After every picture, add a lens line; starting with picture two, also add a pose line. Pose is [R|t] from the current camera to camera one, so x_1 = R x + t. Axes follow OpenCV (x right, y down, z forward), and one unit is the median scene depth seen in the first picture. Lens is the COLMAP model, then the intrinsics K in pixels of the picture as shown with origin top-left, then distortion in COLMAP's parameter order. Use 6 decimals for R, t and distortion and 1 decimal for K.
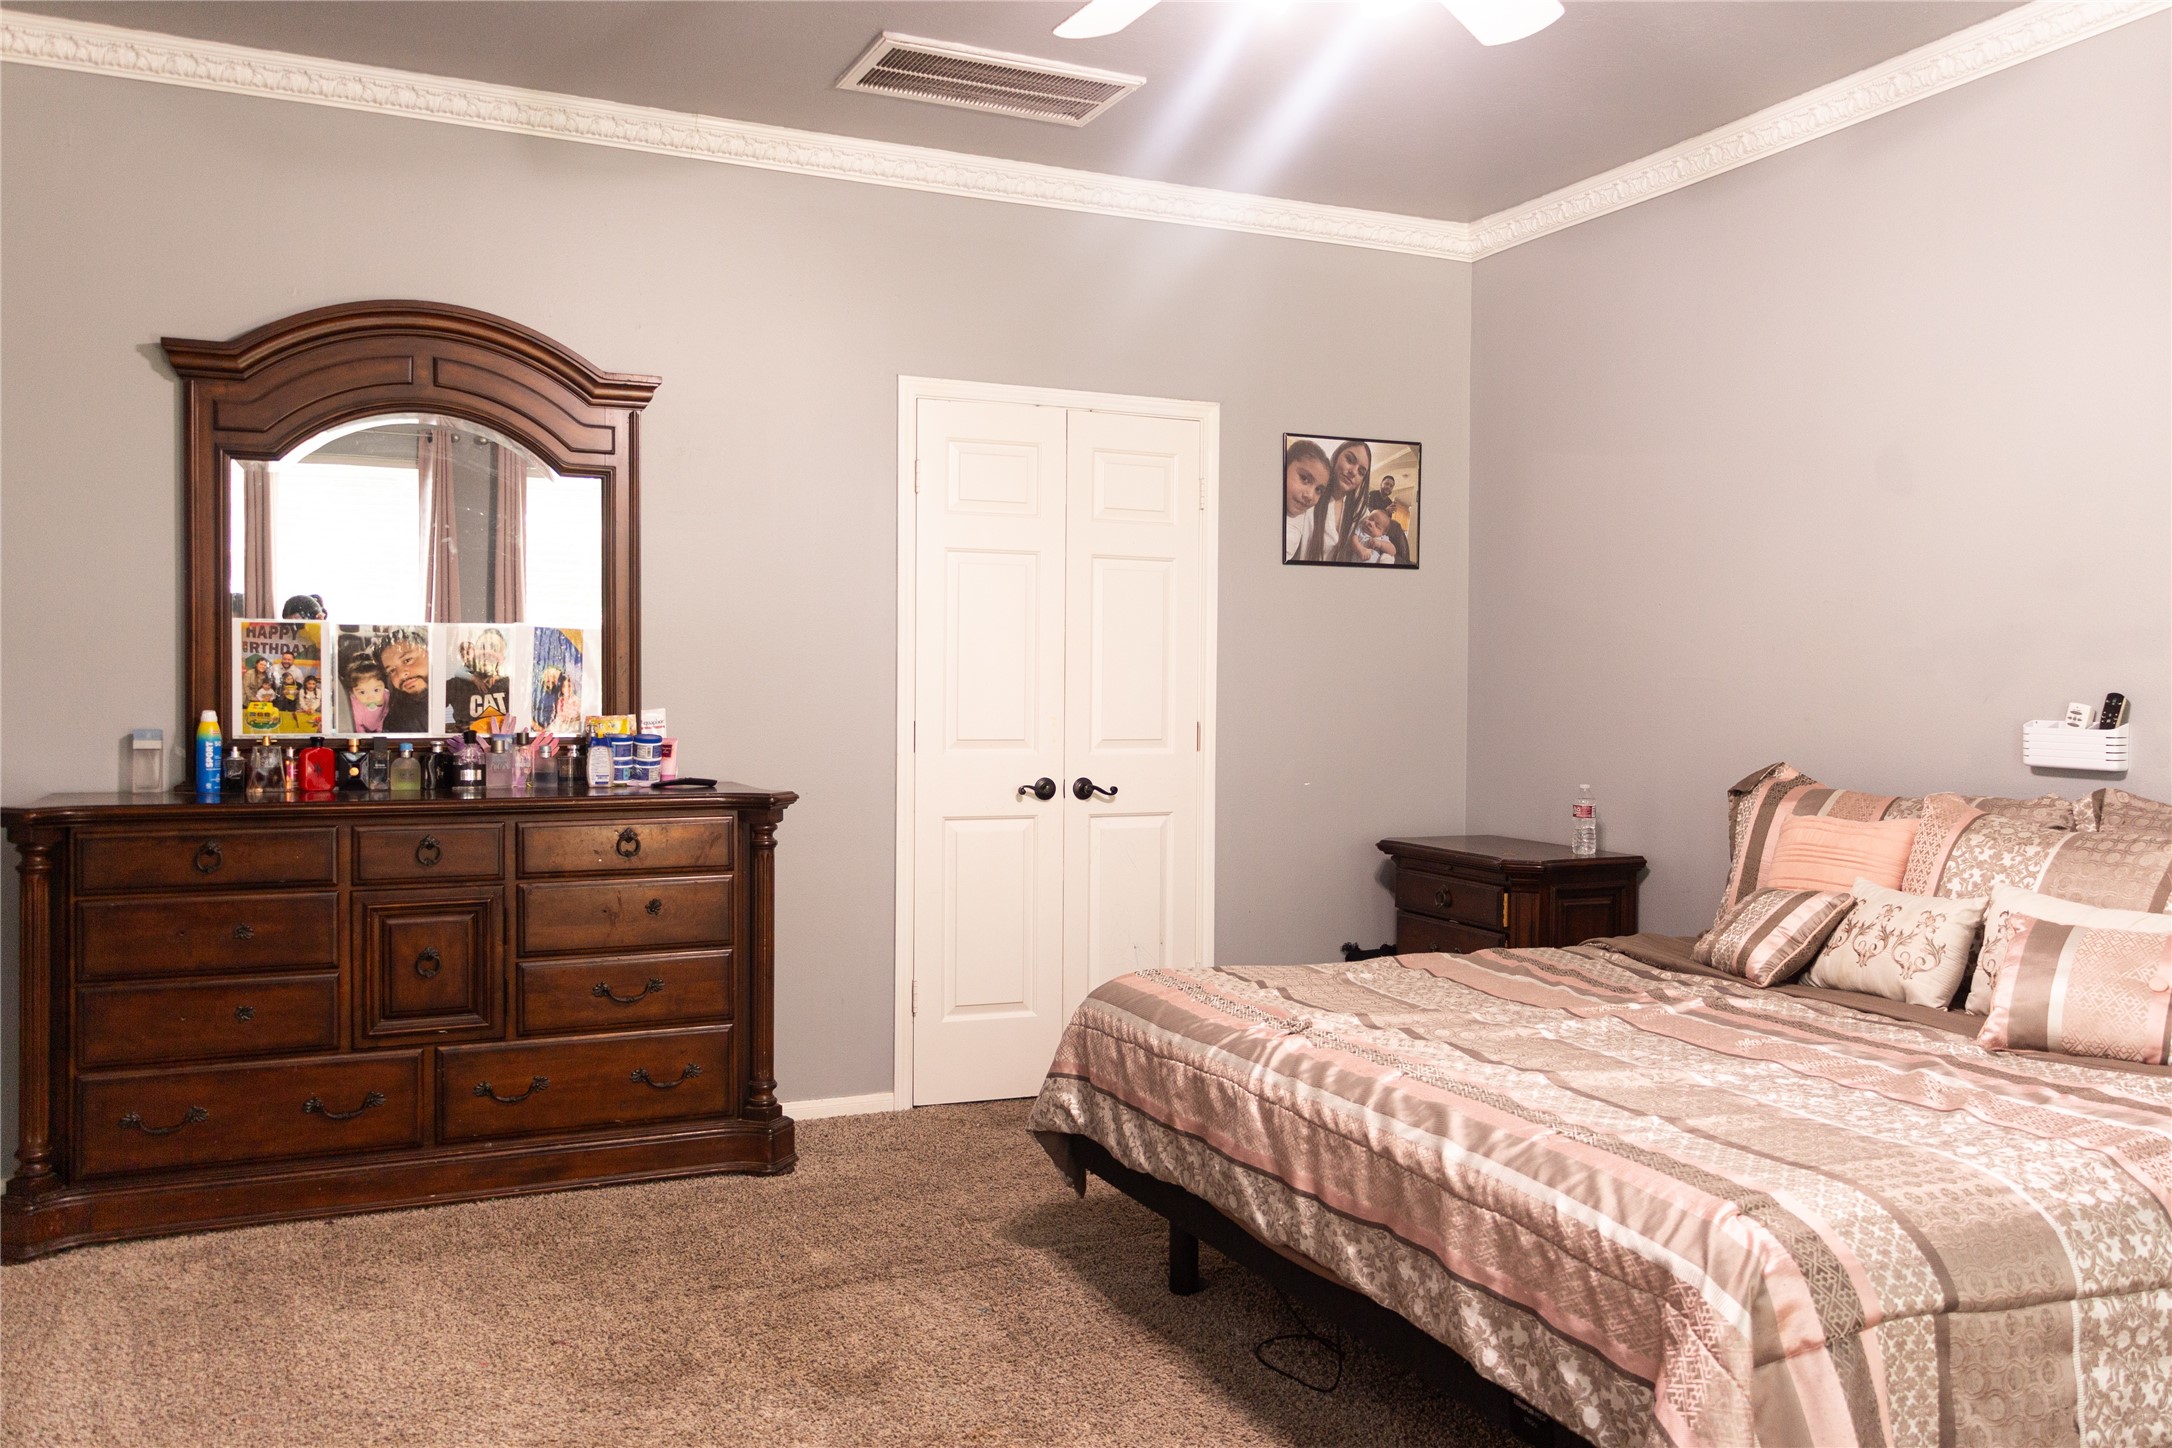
lens RADIAL K [[1746.0, 0, 1189.0], [0, 1746.0, 730.8], [0, 0, 1]] dist [0.008730, 0.008995]
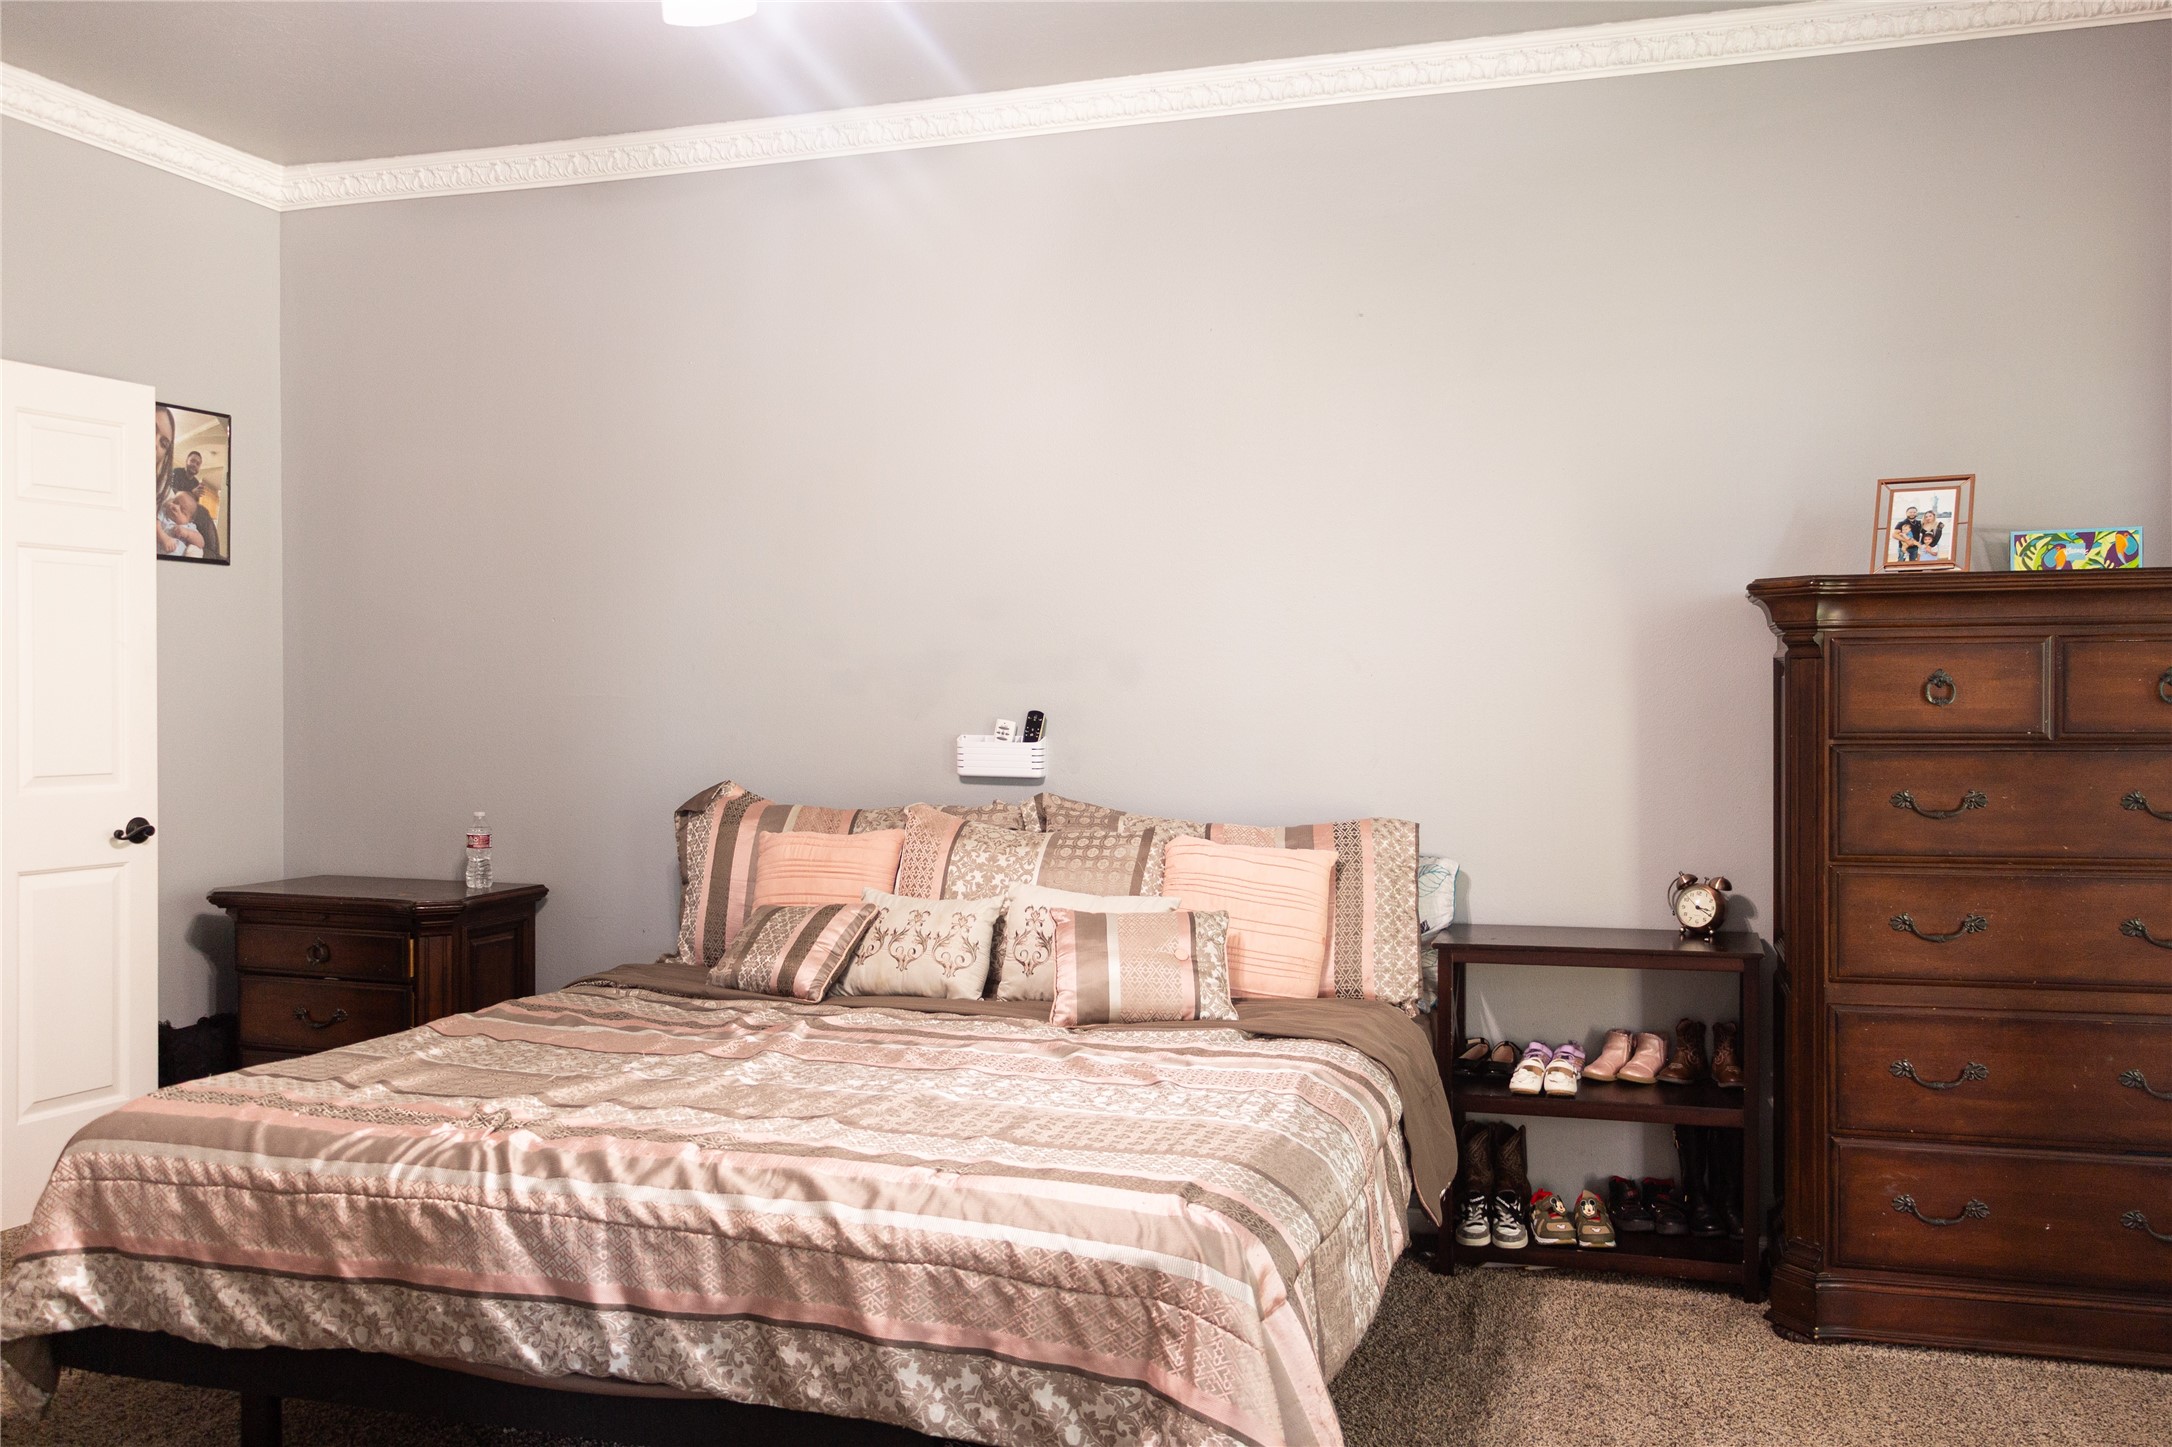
lens RADIAL K [[1746.0, 0, 1189.0], [0, 1746.0, 730.3], [0, 0, 1]] dist [0.008730, 0.008995]
pose [[0.678805, -0.020049, 0.734045, -0.327038], [0.020404, 0.999756, 0.008437, -0.020872], [-0.734035, 0.009250, 0.679049, 0.170153]]
